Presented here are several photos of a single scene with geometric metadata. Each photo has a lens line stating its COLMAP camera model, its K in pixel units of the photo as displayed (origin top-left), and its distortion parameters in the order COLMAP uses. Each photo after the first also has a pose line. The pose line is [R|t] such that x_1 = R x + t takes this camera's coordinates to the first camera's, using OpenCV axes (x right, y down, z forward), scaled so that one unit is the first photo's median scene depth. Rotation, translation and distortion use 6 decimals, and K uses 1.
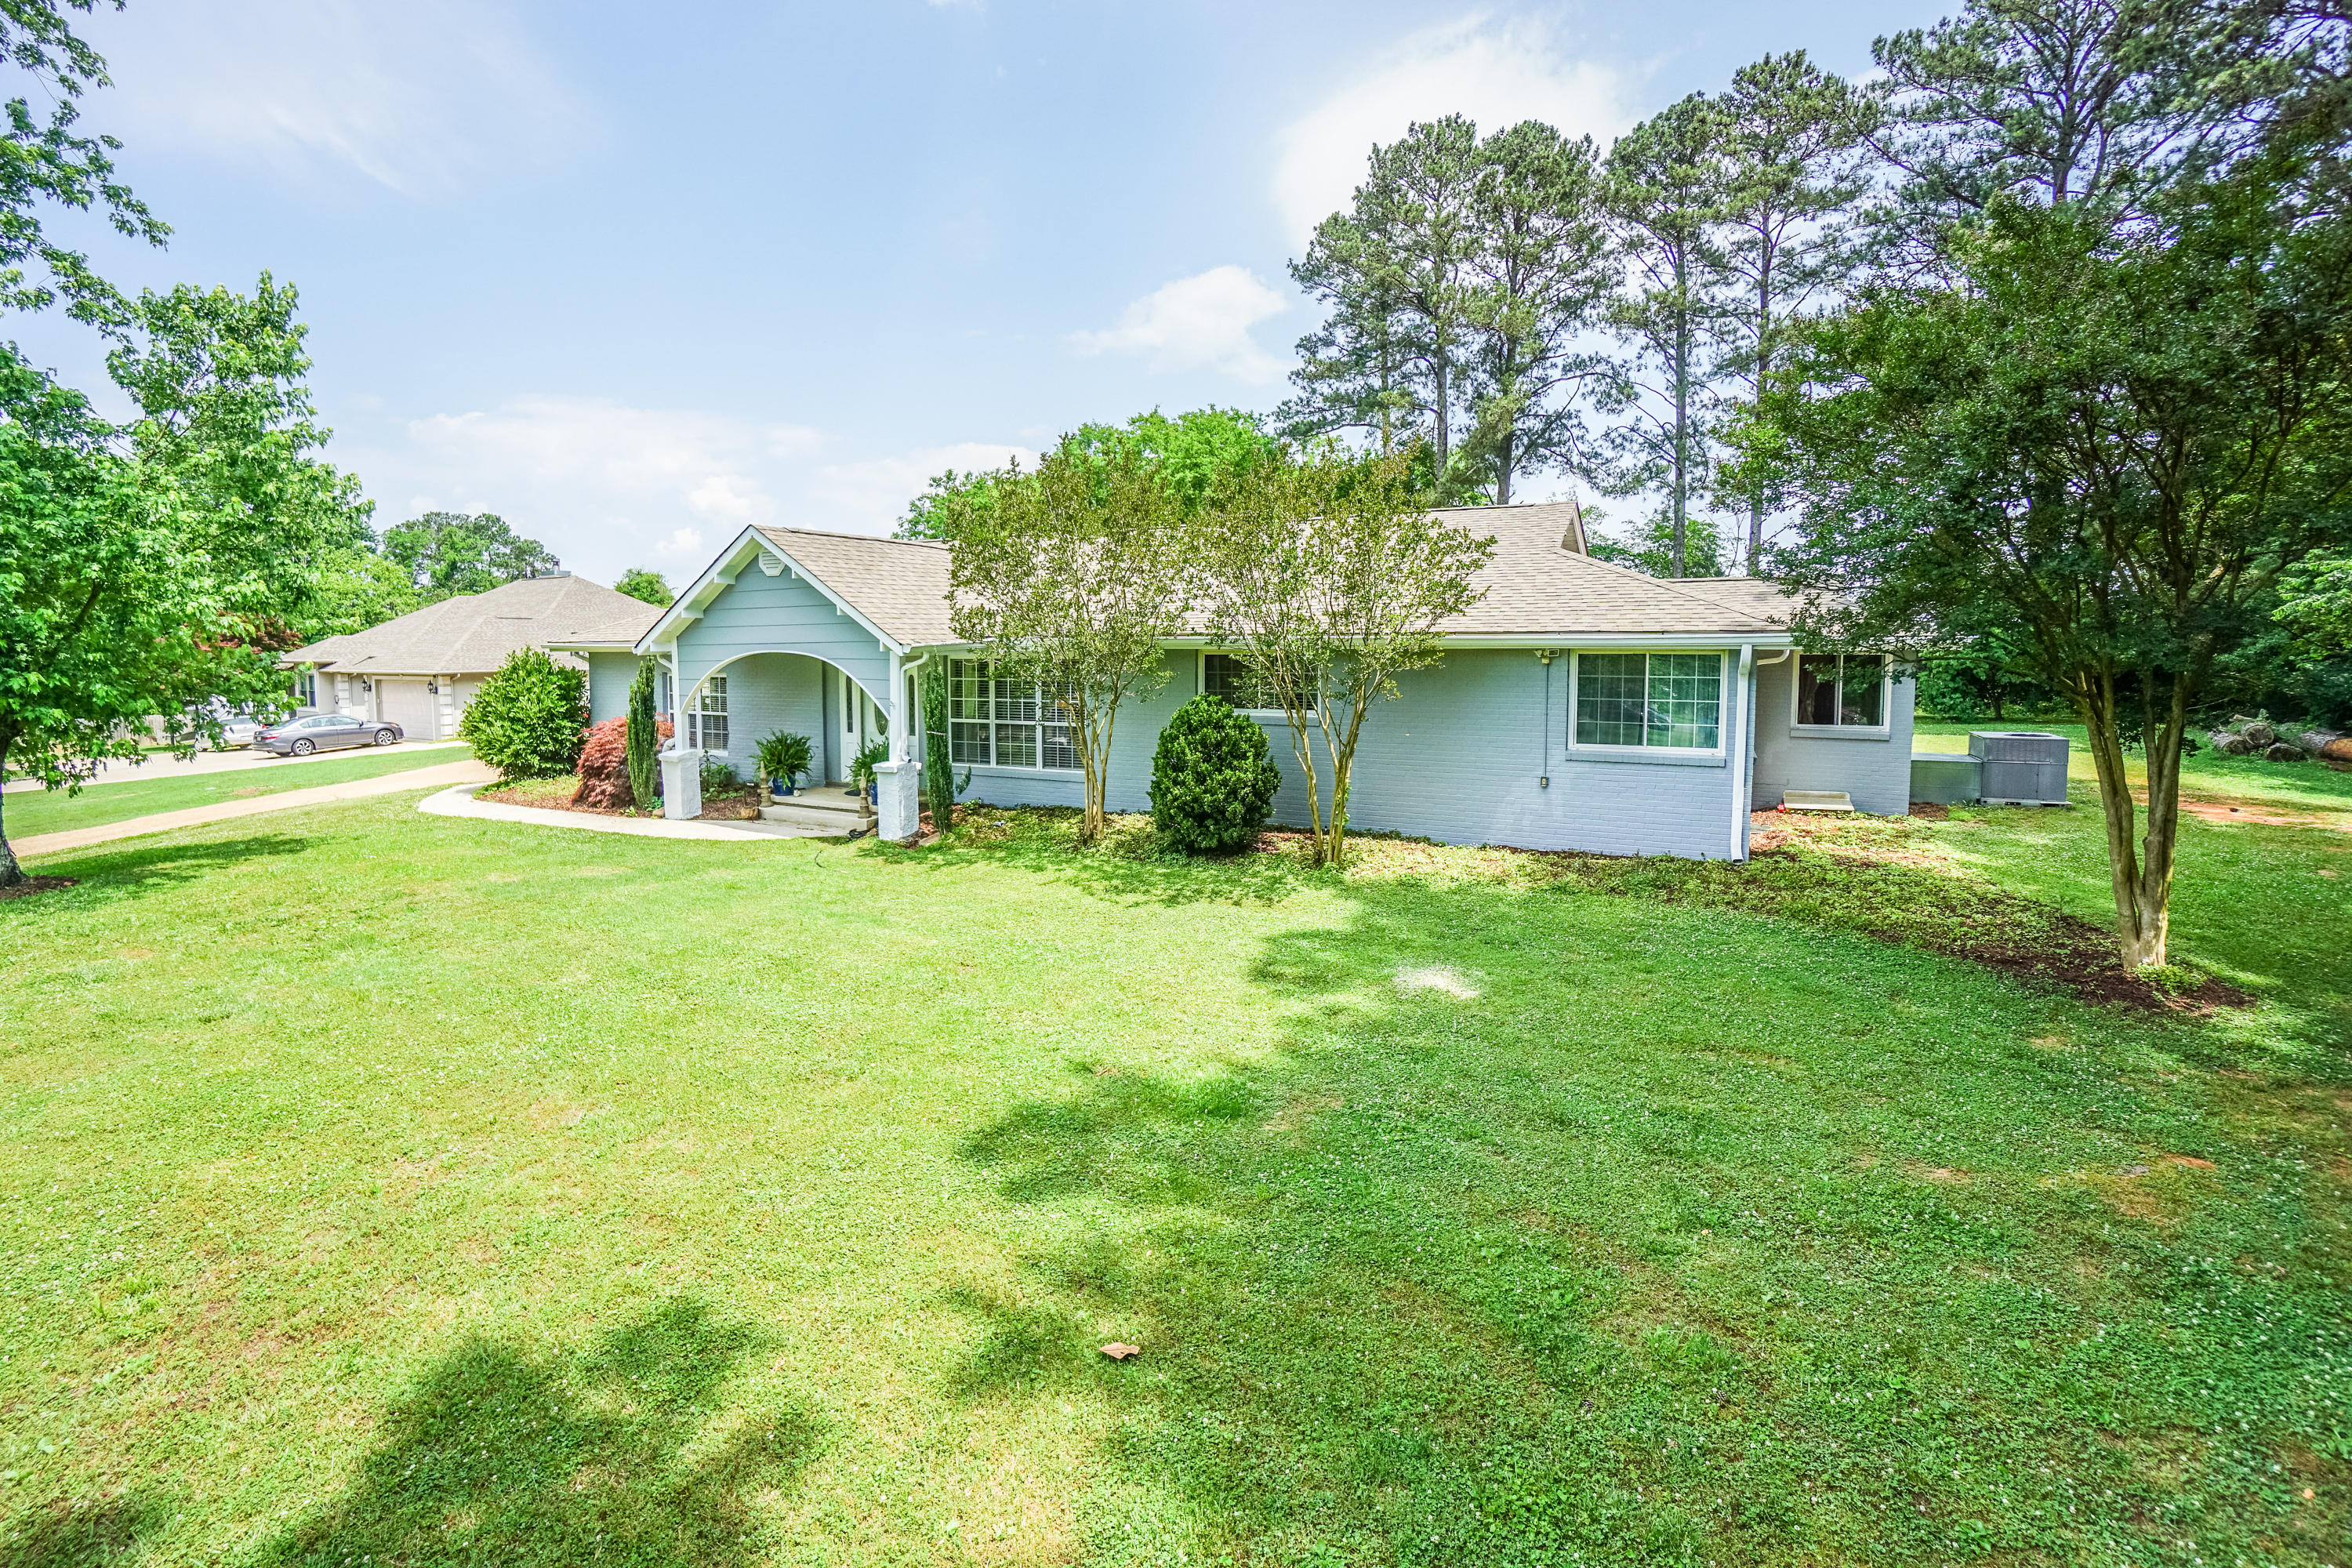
lens RADIAL K [[1057.1, 0, 1200.4], [0, 1057.1, 789.3], [0, 0, 1]] dist [-0.034693, -0.000016]
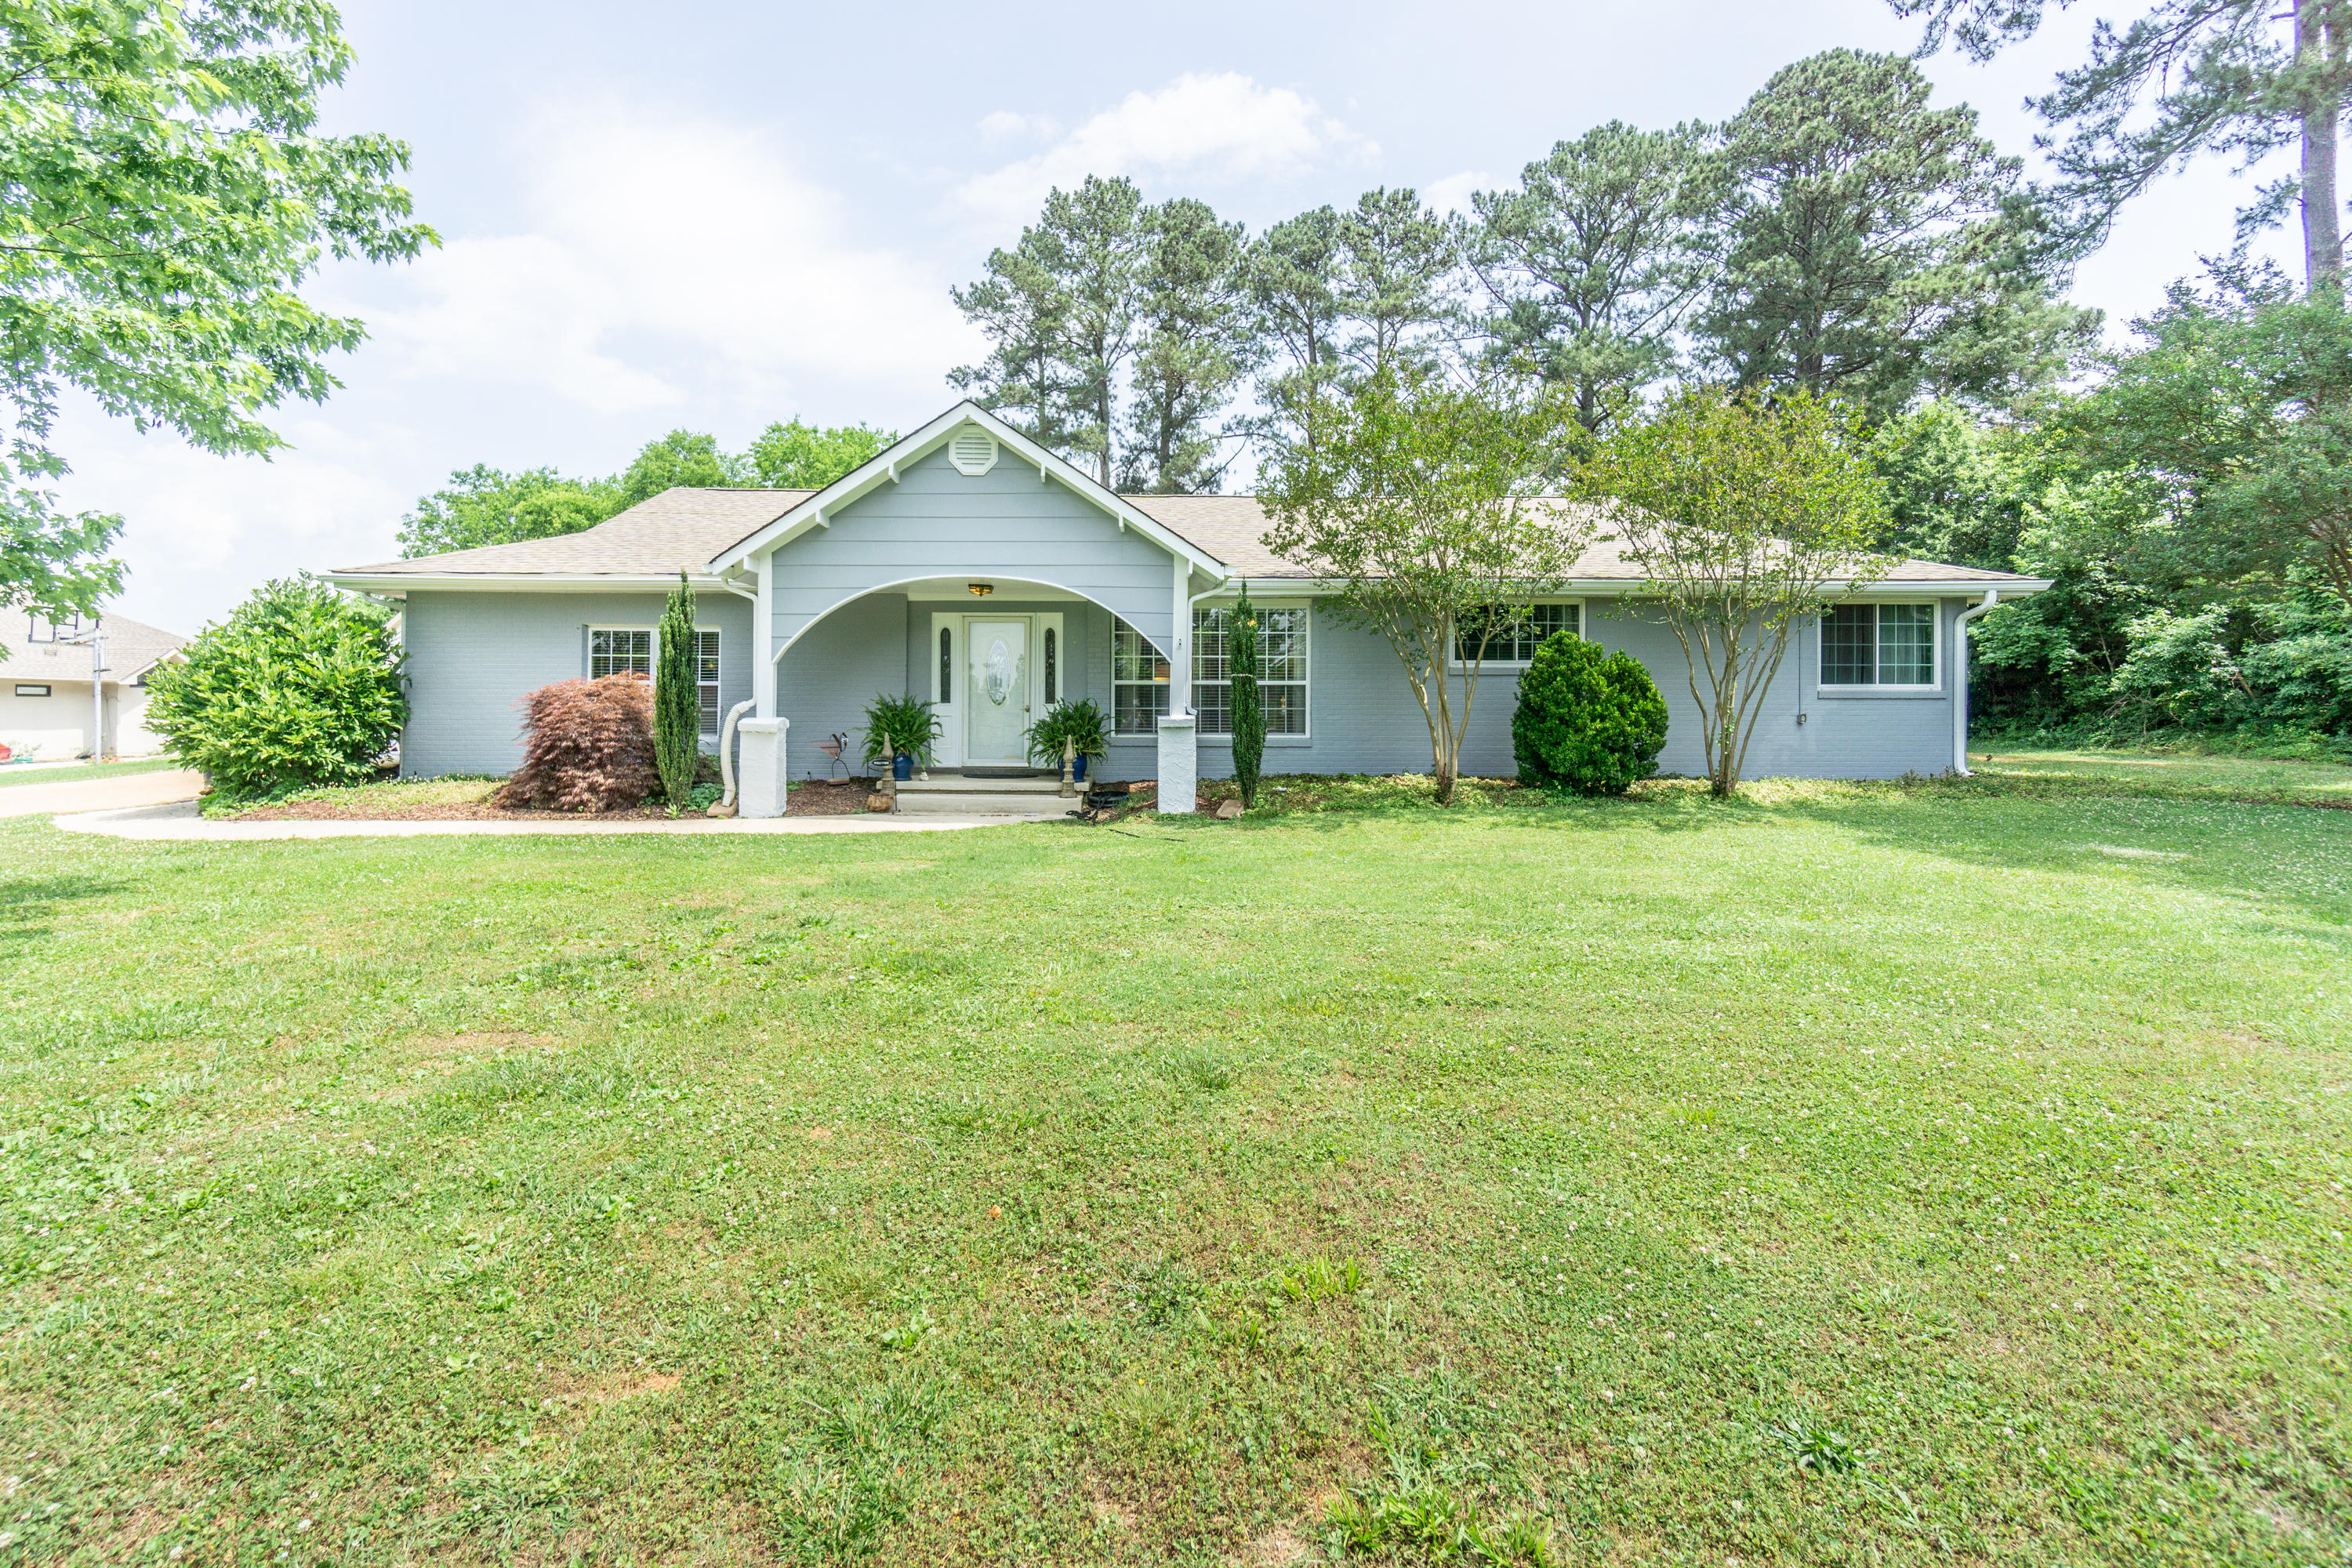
lens RADIAL K [[991.7, 0, 1176.0], [0, 991.7, 784.0], [0, 0, 1]] dist [-0.001886, -0.000077]
pose [[0.883364, -0.033458, 0.467492, -0.526717], [0.058439, 0.997528, -0.039033, 0.044802], [-0.465030, 0.061800, 0.883135, 0.280379]]
